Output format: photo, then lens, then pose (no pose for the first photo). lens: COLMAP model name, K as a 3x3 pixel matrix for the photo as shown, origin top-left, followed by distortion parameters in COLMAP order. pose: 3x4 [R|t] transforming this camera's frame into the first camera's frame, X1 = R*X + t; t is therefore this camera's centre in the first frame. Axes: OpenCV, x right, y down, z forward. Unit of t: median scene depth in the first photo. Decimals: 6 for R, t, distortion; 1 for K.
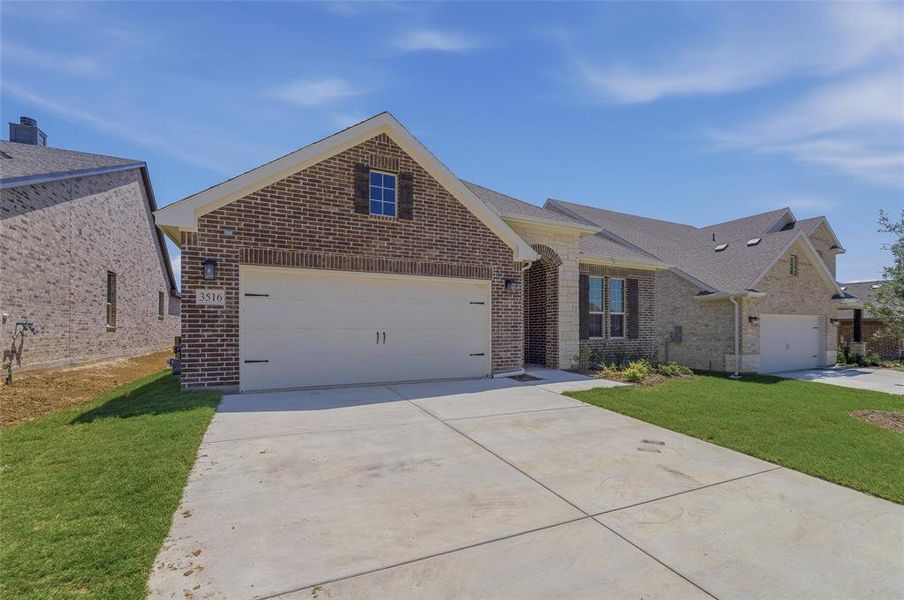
lens RADIAL K [[391.5, 0, 450.9], [0, 391.5, 331.4], [0, 0, 1]] dist [-0.004216, -0.000233]
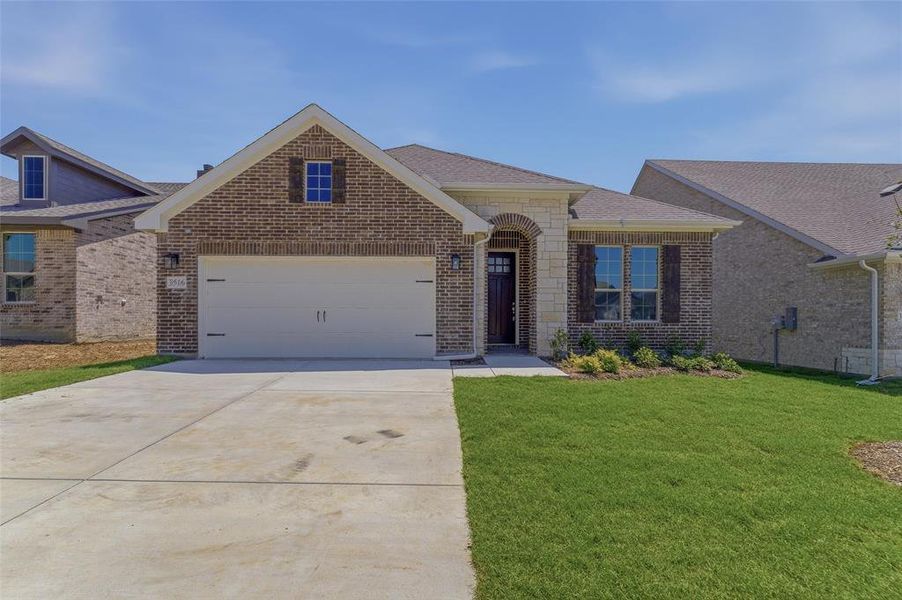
lens RADIAL K [[385.8, 0, 448.1], [0, 385.8, 322.6], [0, 0, 1]] dist [-0.000341, 0.000108]
pose [[0.908871, 0.006273, -0.417029, 0.575876], [-0.004767, 0.999978, 0.004651, 0.026060], [0.417049, -0.002239, 0.908881, 0.183808]]
